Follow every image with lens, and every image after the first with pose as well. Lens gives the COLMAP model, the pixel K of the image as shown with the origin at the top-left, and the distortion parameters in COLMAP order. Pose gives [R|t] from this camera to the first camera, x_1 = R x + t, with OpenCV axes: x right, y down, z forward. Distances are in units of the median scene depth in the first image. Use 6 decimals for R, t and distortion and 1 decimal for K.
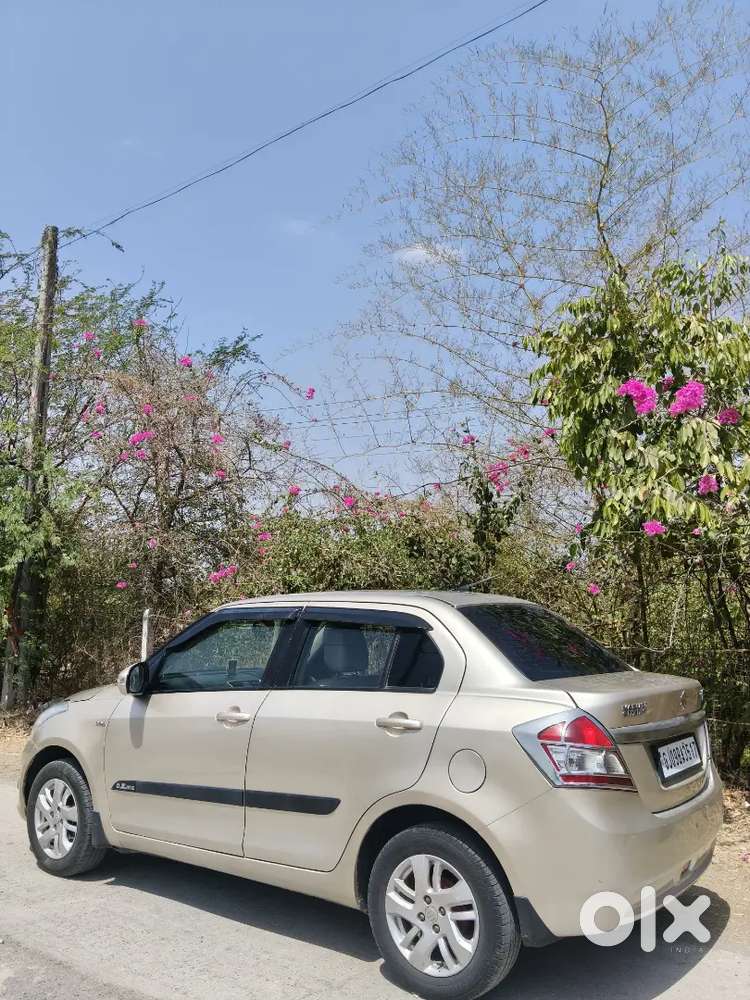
lens RADIAL K [[830.3, 0, 379.5], [0, 830.3, 506.8], [0, 0, 1]] dist [0.111529, -0.250857]
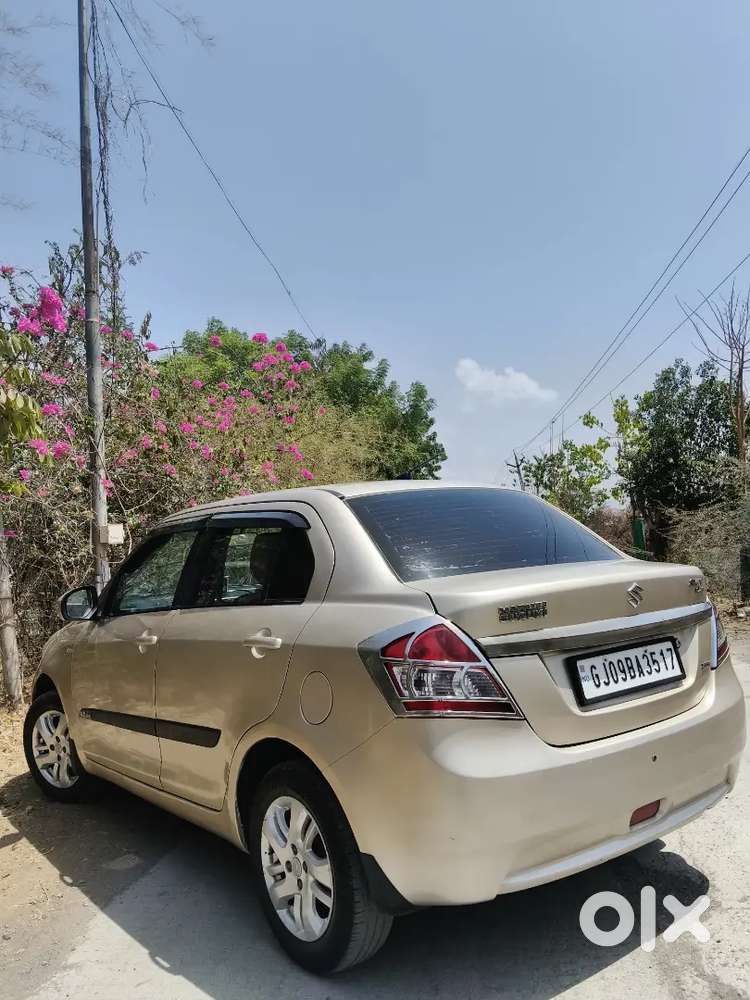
lens RADIAL K [[830.3, 0, 379.5], [0, 830.3, 506.8], [0, 0, 1]] dist [0.111529, -0.250857]
pose [[0.959404, -0.080503, -0.270304, 0.357322], [0.109430, 0.989569, 0.093690, 0.058607], [0.259942, -0.119466, 0.958206, 0.239961]]
